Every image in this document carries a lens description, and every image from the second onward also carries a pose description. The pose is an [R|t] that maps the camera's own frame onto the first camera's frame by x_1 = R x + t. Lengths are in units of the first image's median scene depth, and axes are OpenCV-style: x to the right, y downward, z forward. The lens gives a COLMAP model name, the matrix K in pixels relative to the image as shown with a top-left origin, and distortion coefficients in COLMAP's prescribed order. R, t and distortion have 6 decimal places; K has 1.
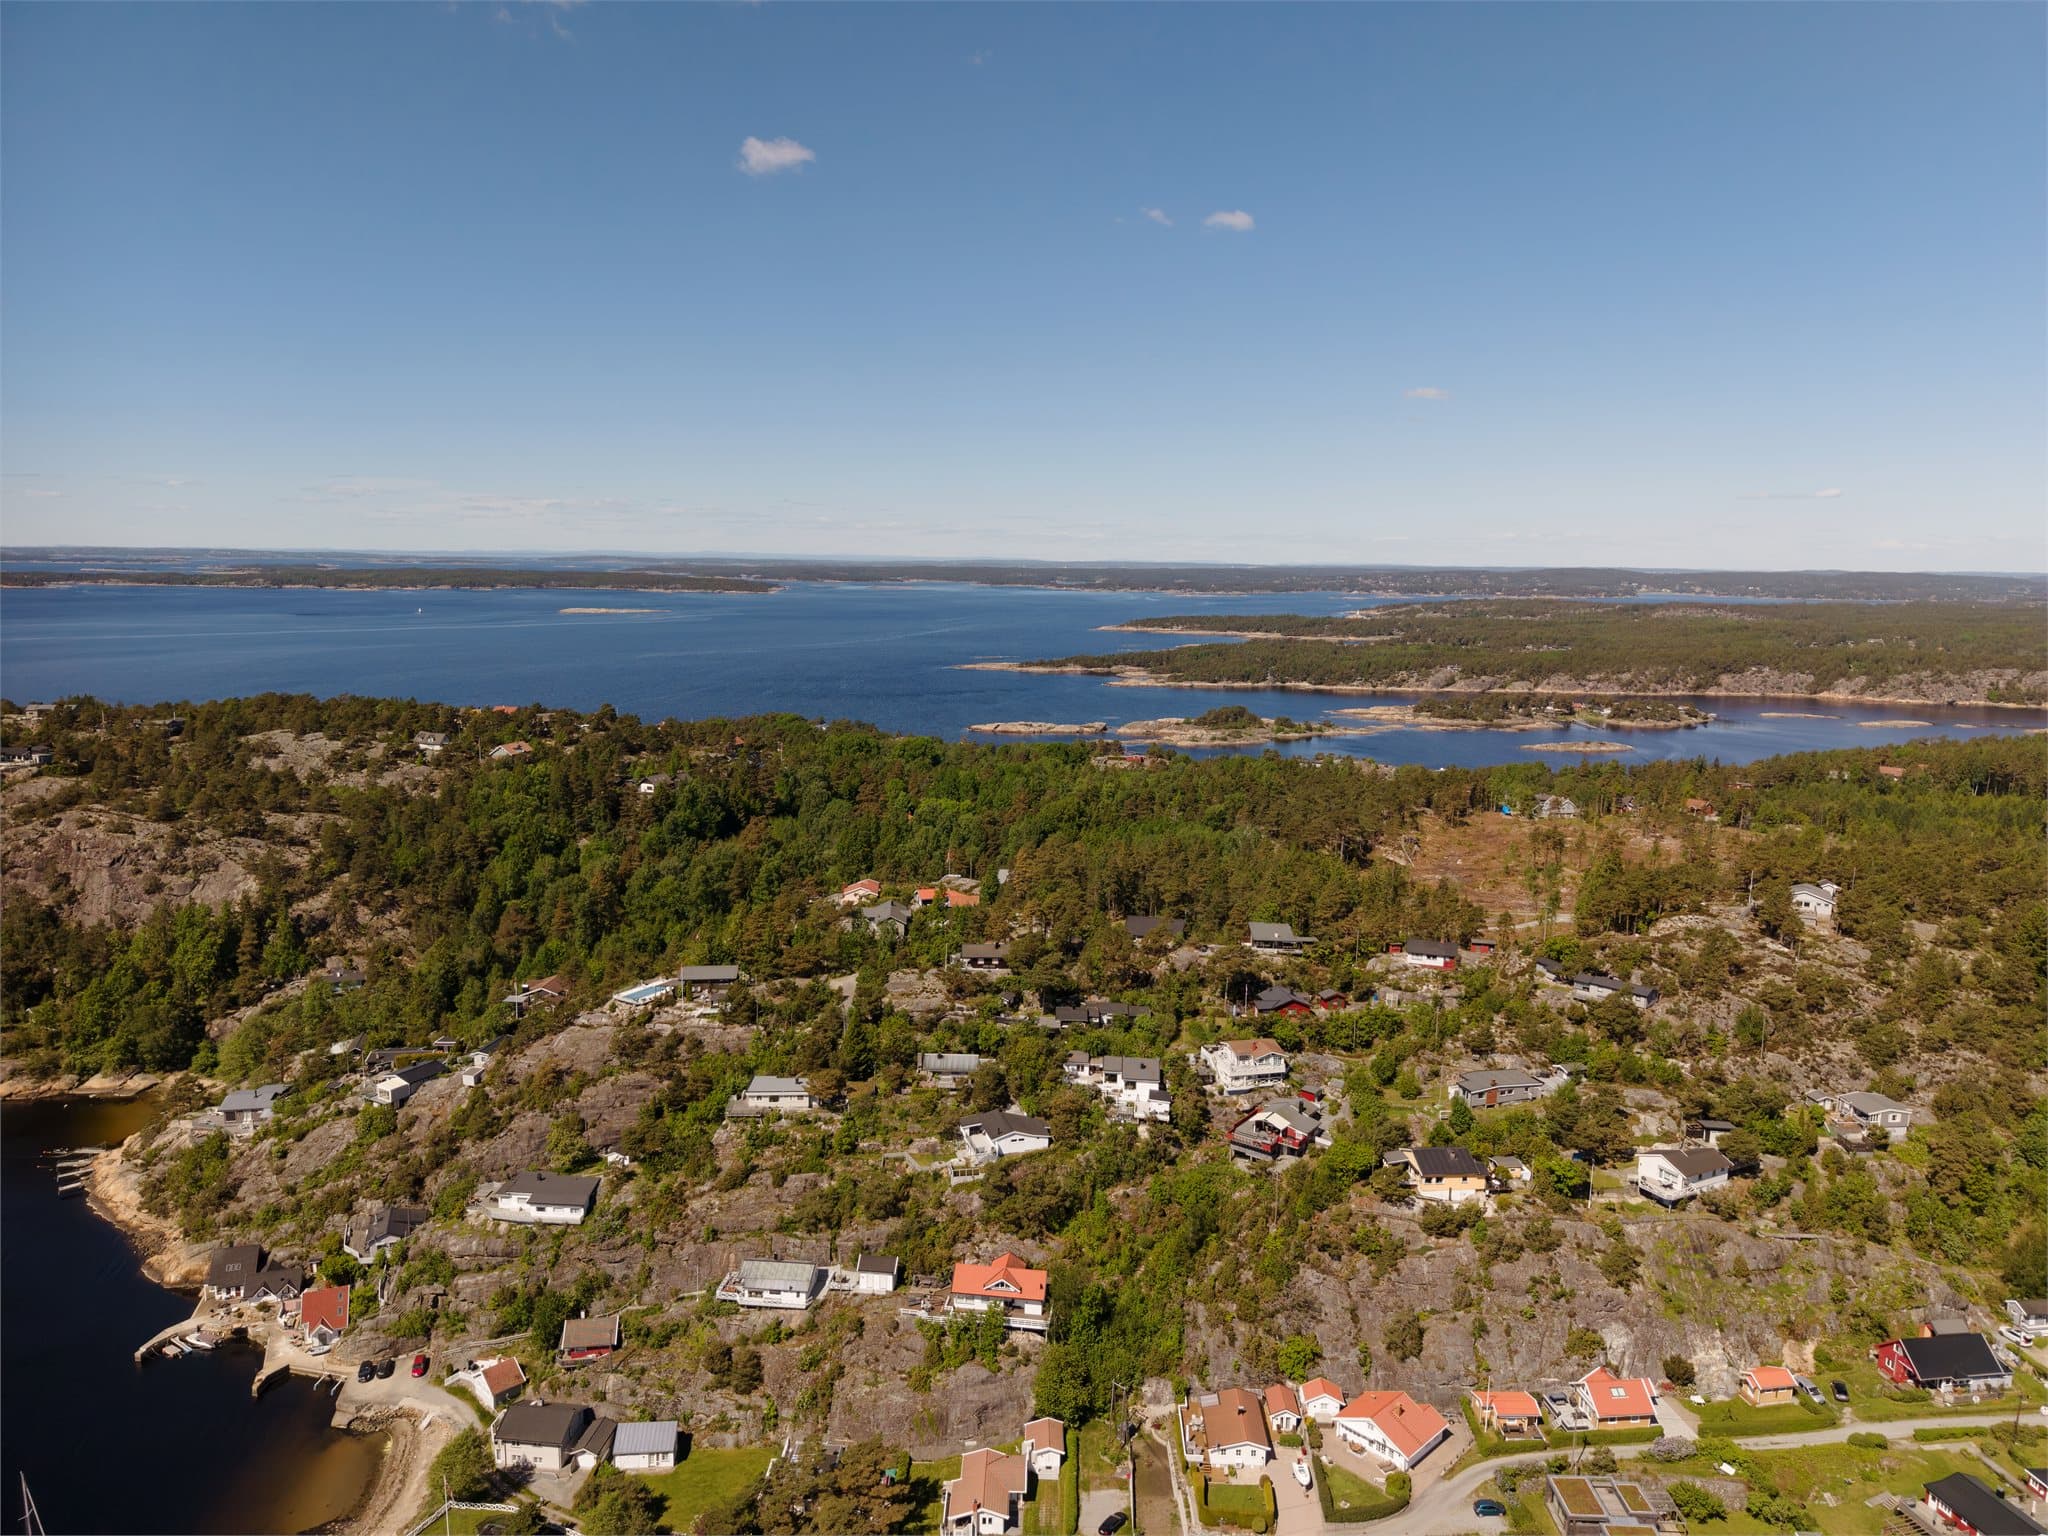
lens RADIAL K [[1388.5, 0, 1030.7], [0, 1388.5, 767.4], [0, 0, 1]] dist [0.006460, 0.003696]
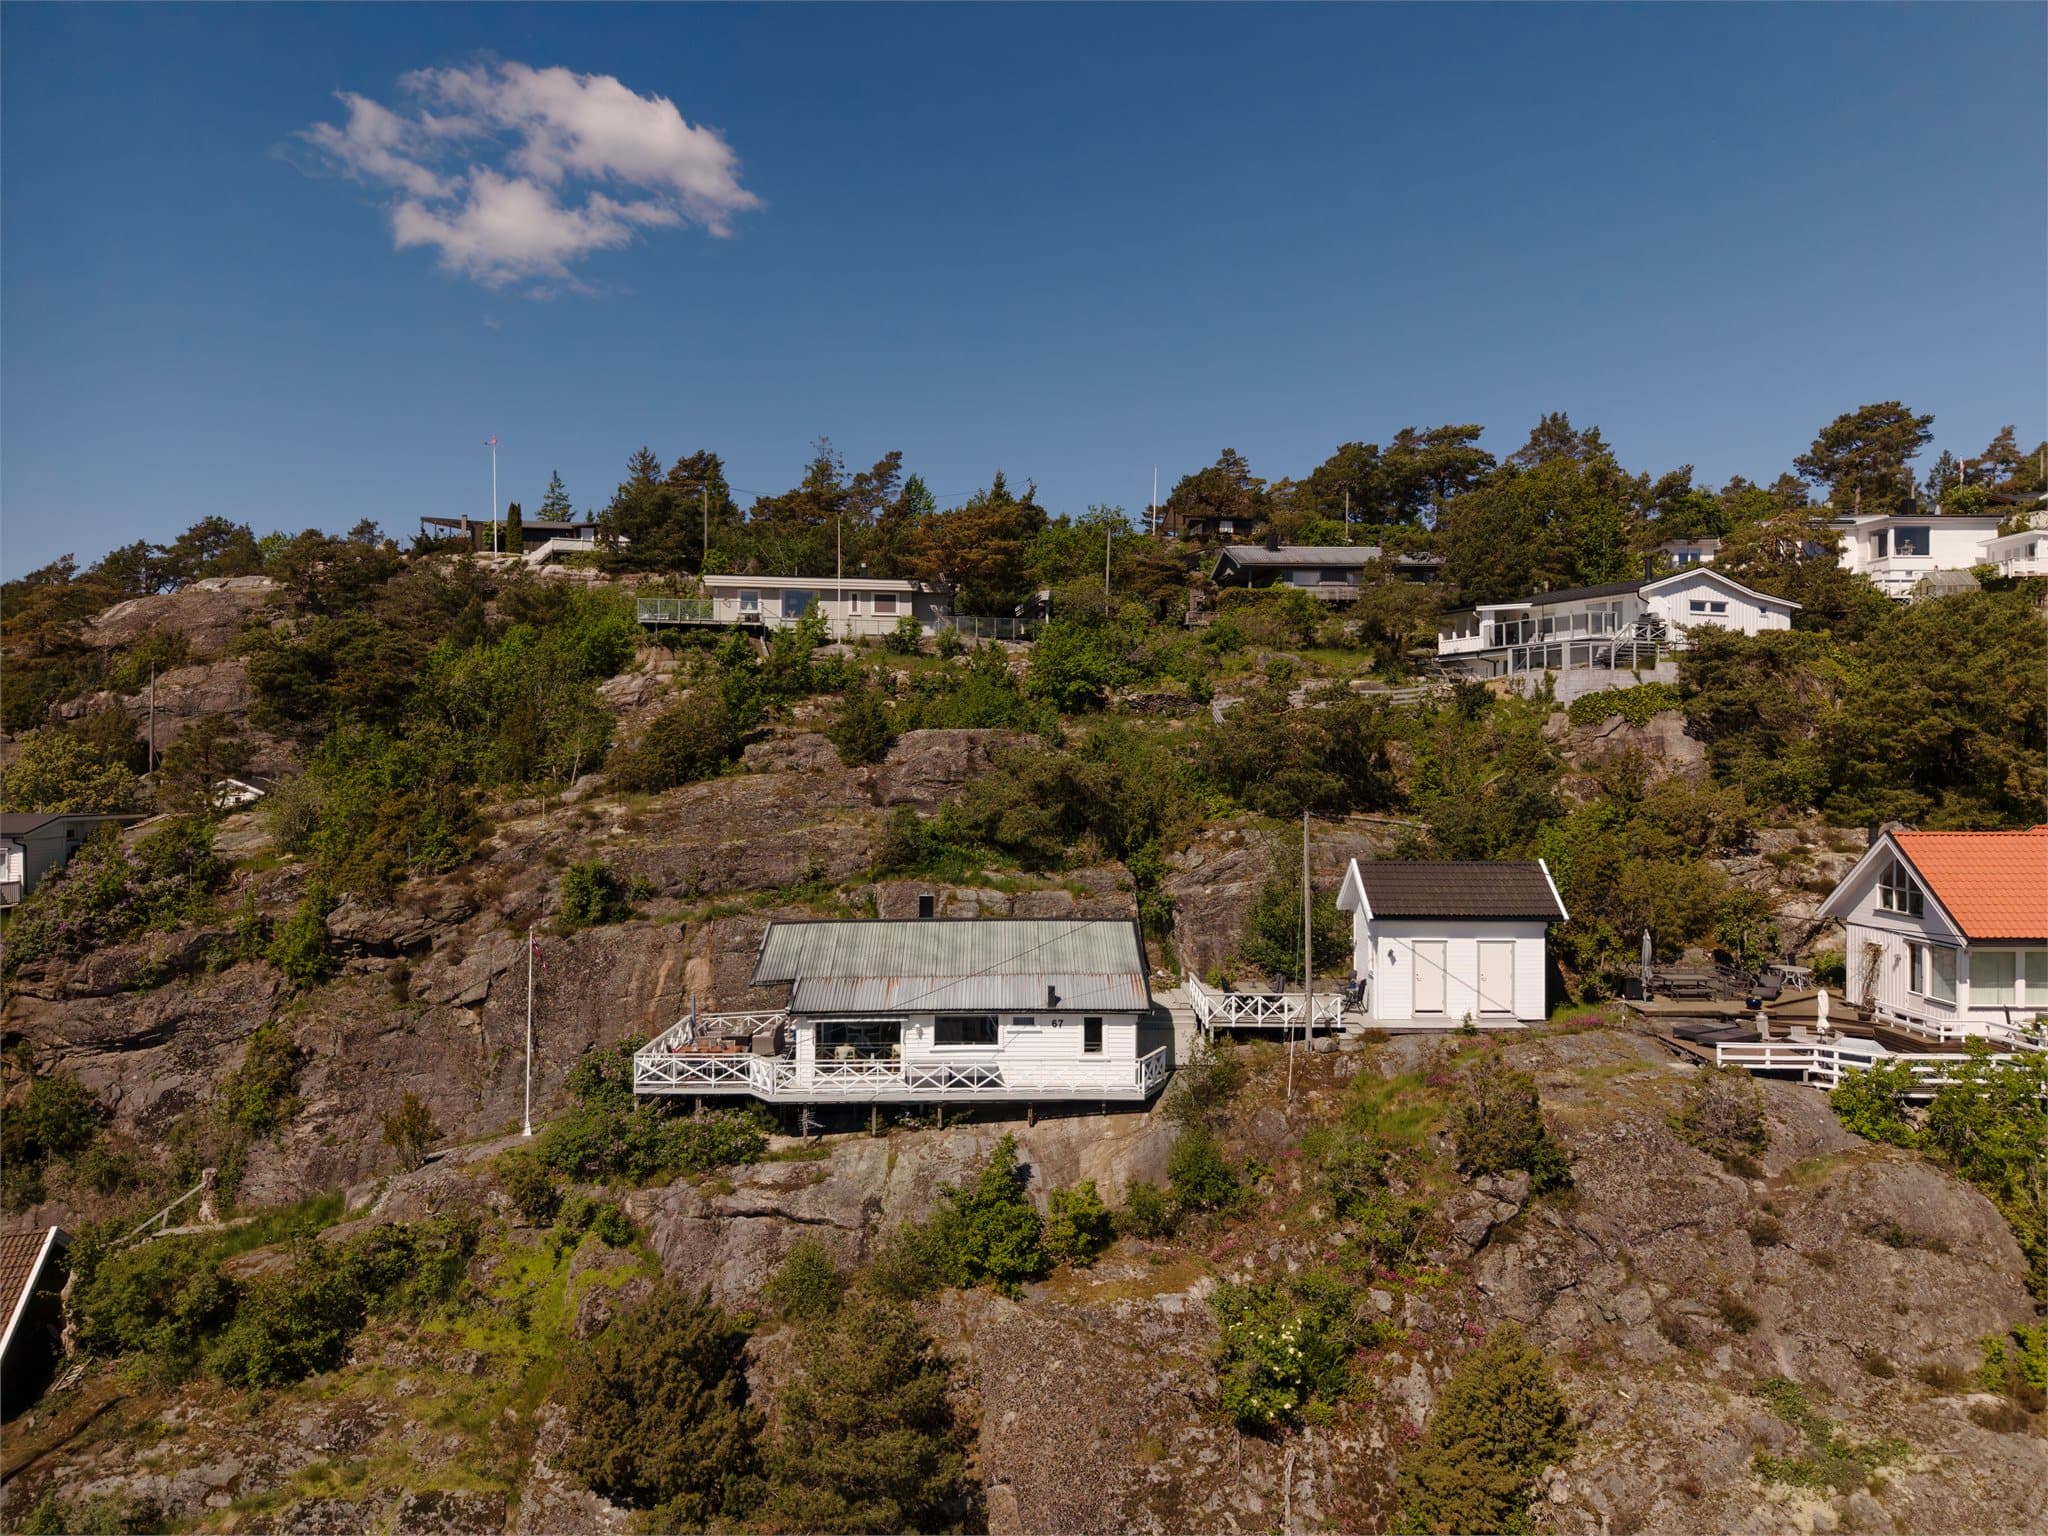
lens RADIAL K [[1381.6, 0, 1018.5], [0, 1381.6, 769.2], [0, 0, 1]] dist [0.038859, -0.028941]
pose [[0.994751, -0.020777, 0.100190, -0.194166], [0.035443, 0.988514, -0.146915, 0.370038], [-0.095986, 0.149695, 0.984062, 0.812811]]
